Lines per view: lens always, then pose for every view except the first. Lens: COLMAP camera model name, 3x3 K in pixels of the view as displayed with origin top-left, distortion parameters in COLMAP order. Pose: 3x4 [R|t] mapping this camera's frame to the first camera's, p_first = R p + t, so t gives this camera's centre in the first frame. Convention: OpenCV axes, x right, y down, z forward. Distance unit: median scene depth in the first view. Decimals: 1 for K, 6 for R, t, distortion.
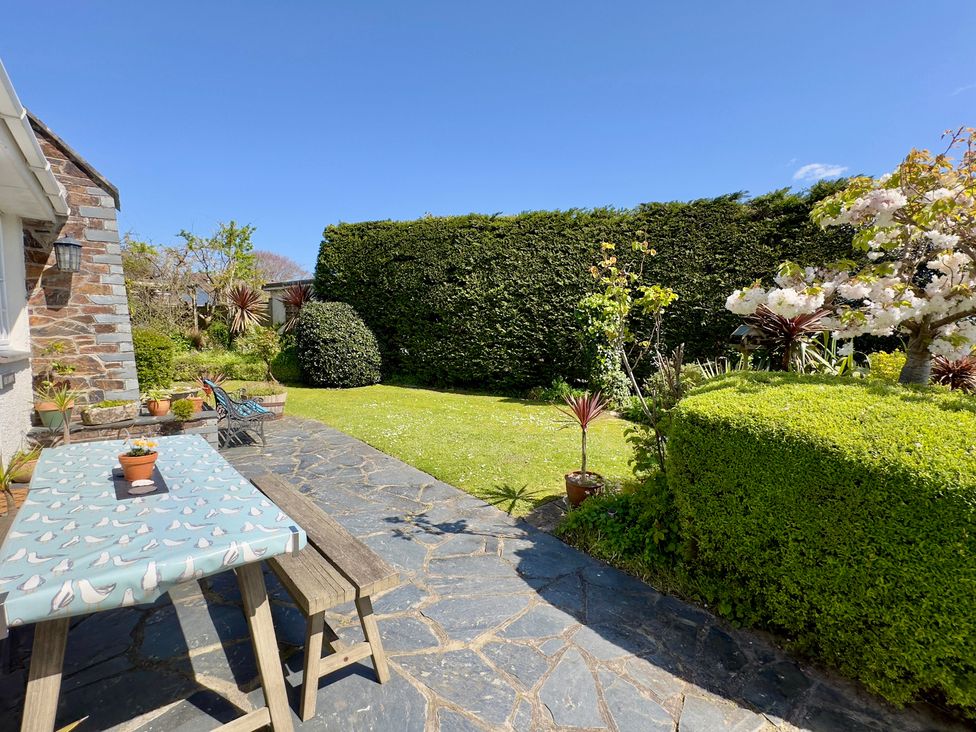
lens RADIAL K [[469.0, 0, 488.5], [0, 469.0, 367.8], [0, 0, 1]] dist [0.001033, 0.000310]
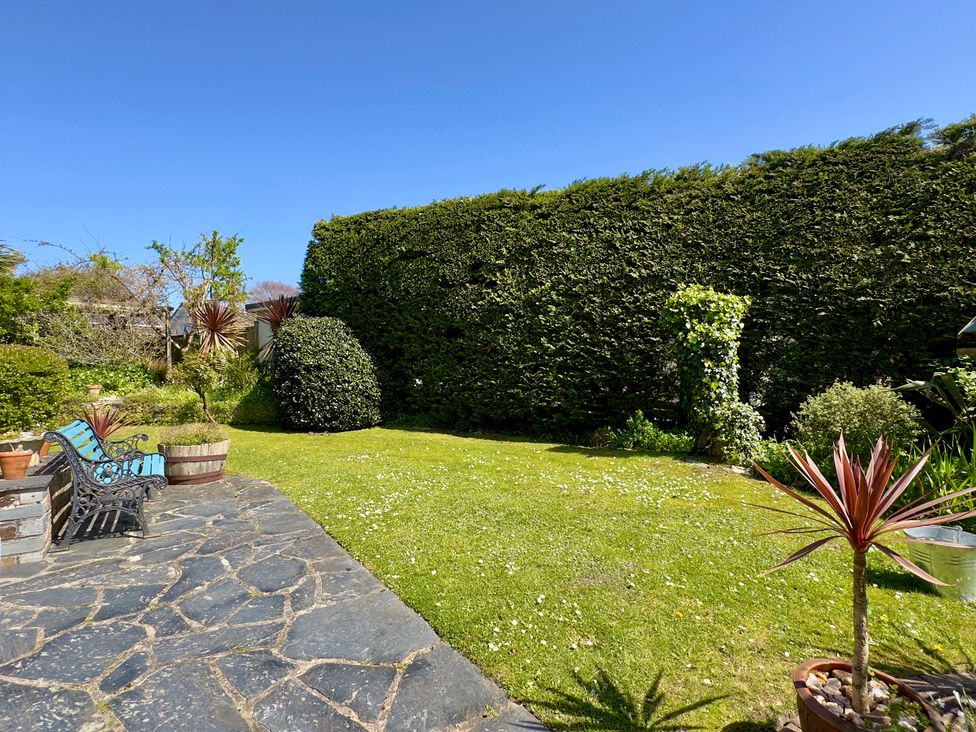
lens RADIAL K [[469.0, 0, 487.7], [0, 469.0, 364.9], [0, 0, 1]] dist [0.001033, 0.000310]
pose [[0.997642, -0.018147, -0.066188, -0.017114], [0.011632, 0.995165, -0.097524, 0.014370], [0.067637, 0.096524, 0.993030, 0.310289]]
